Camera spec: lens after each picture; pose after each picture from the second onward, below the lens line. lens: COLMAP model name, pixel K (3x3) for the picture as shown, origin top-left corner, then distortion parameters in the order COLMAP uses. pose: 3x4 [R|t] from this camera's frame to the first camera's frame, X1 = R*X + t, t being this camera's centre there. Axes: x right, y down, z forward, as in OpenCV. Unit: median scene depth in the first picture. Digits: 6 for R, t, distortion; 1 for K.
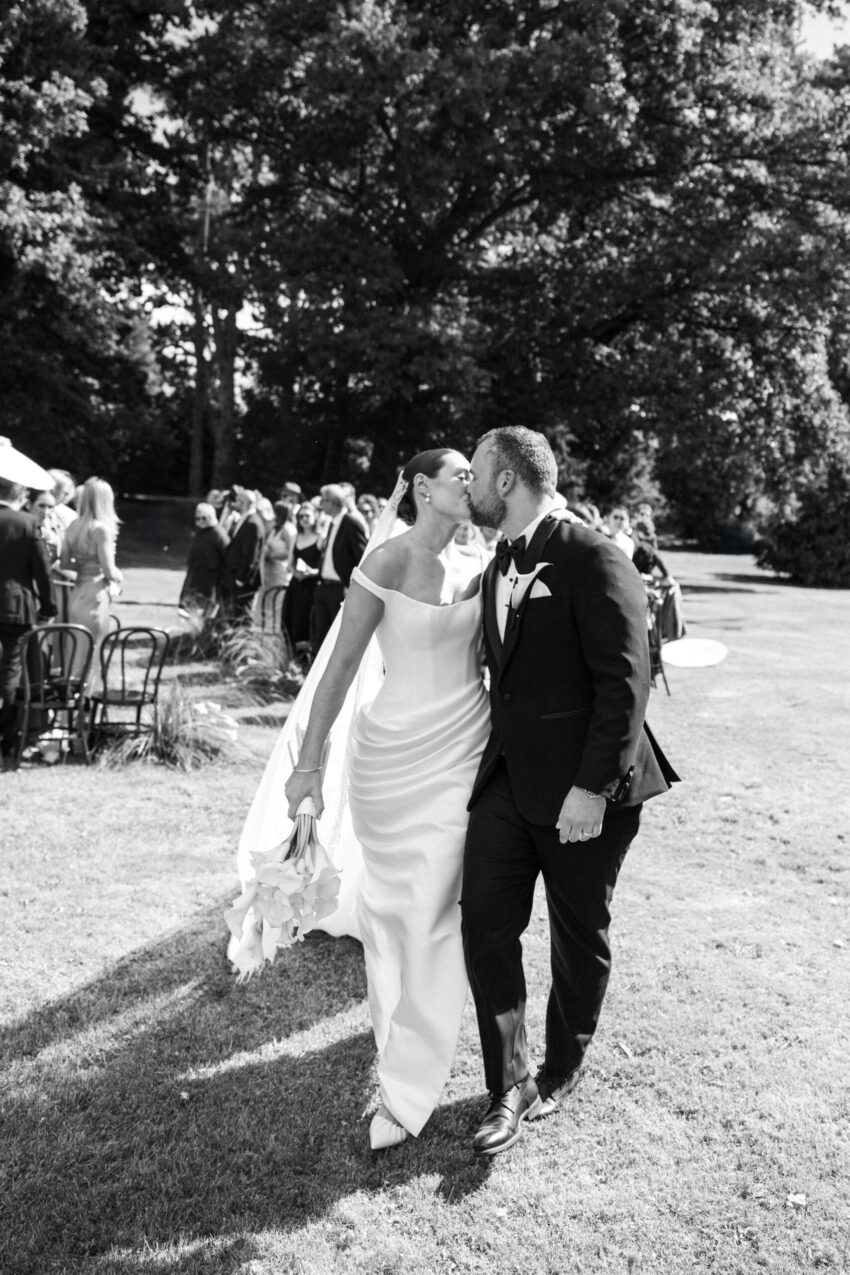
lens RADIAL K [[1894.2, 0, 425.0], [0, 1894.2, 637.5], [0, 0, 1]] dist [-0.001540, -0.002354]
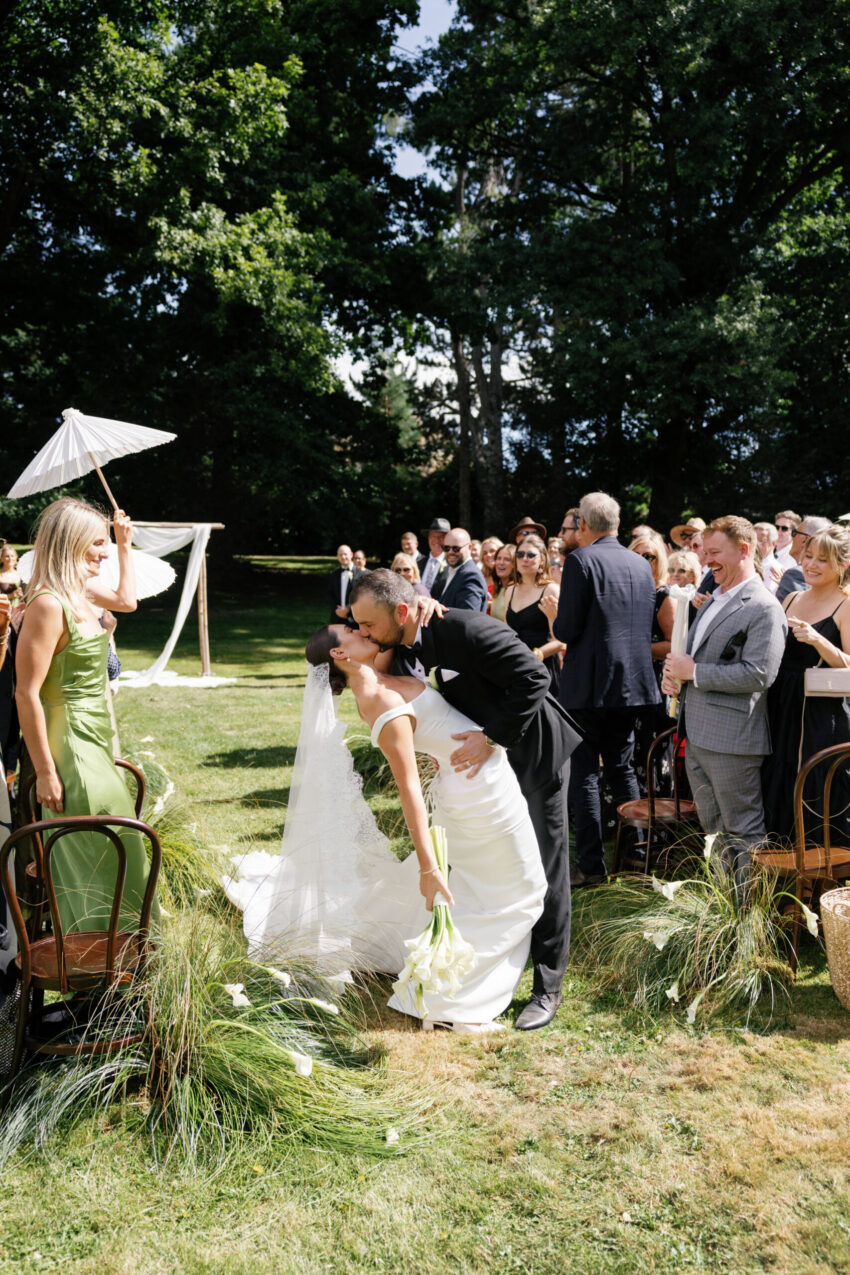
lens RADIAL K [[1050.1, 0, 425.0], [0, 1050.1, 637.5], [0, 0, 1]] dist [0.002357, 0.001714]
pose [[0.965374, -0.040556, -0.257697, -0.005830], [0.034095, 0.998983, -0.029493, -0.019585], [0.258631, 0.019685, 0.965775, 0.486700]]
